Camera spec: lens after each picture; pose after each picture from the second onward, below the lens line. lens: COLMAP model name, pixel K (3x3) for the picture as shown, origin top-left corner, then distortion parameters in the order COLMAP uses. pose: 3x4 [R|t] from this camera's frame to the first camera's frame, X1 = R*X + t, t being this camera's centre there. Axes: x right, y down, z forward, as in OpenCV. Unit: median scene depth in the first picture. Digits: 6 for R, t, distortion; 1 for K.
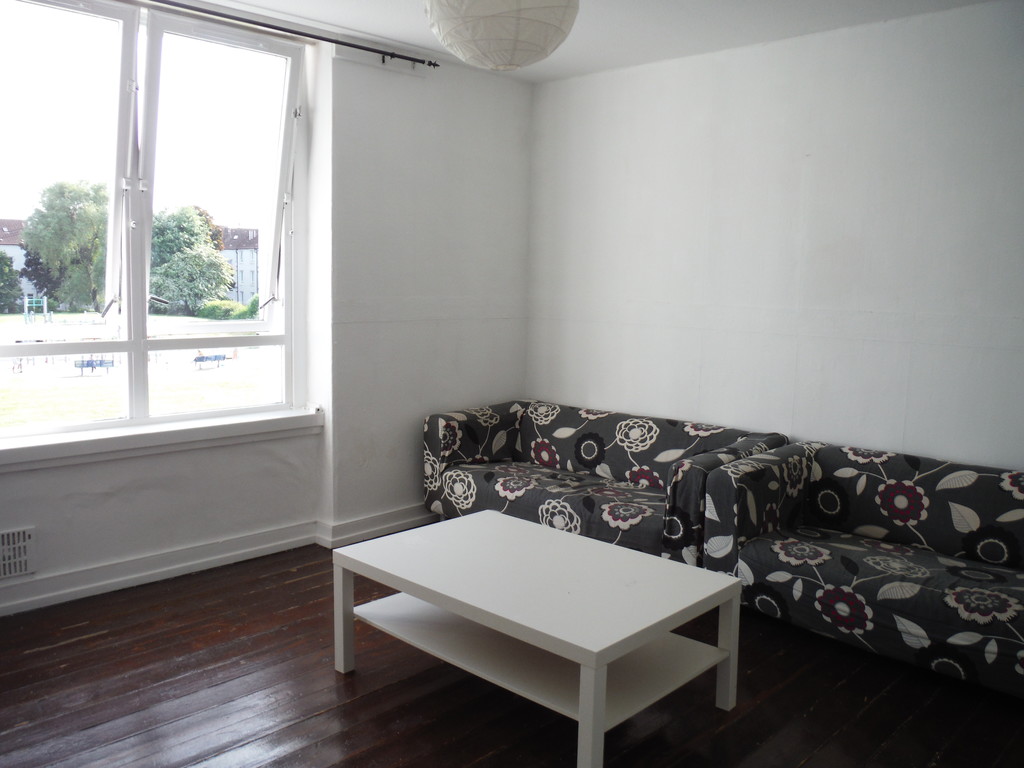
lens RADIAL K [[881.4, 0, 511.7], [0, 881.4, 387.3], [0, 0, 1]] dist [-0.037648, 0.003145]
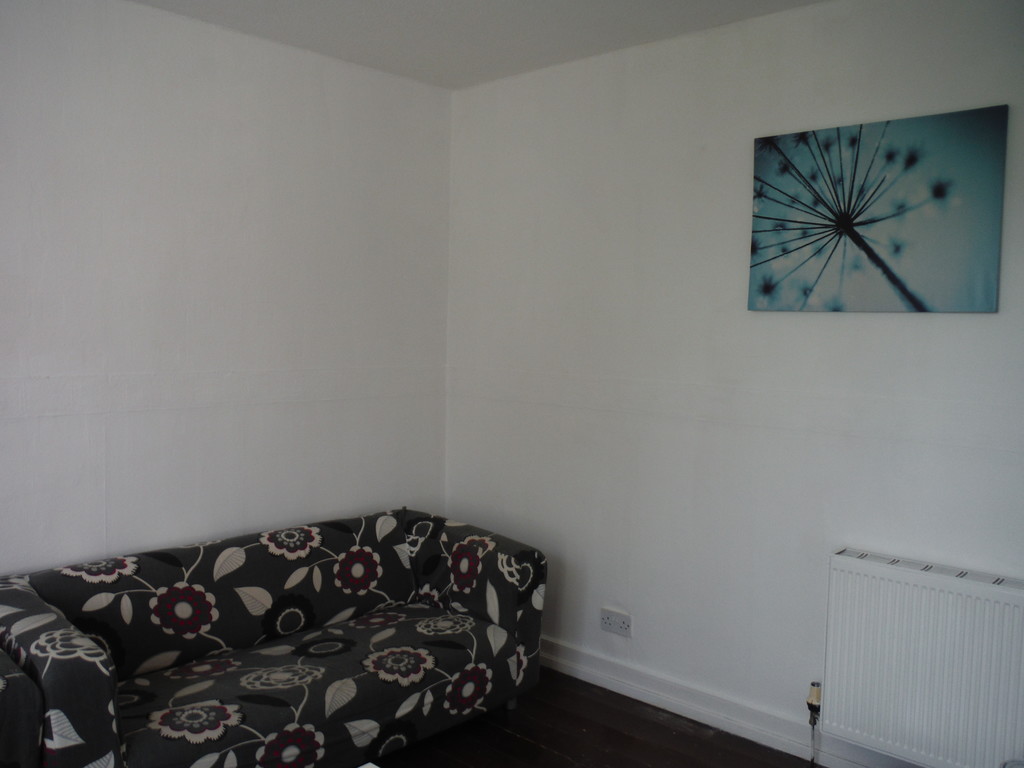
lens RADIAL K [[881.4, 0, 512.1], [0, 881.4, 384.5], [0, 0, 1]] dist [-0.037648, 0.003145]
pose [[-0.022098, -0.082173, 0.996373, -0.342380], [0.108296, 0.990555, 0.084095, -0.108424], [-0.993873, 0.109762, -0.012990, 0.688487]]
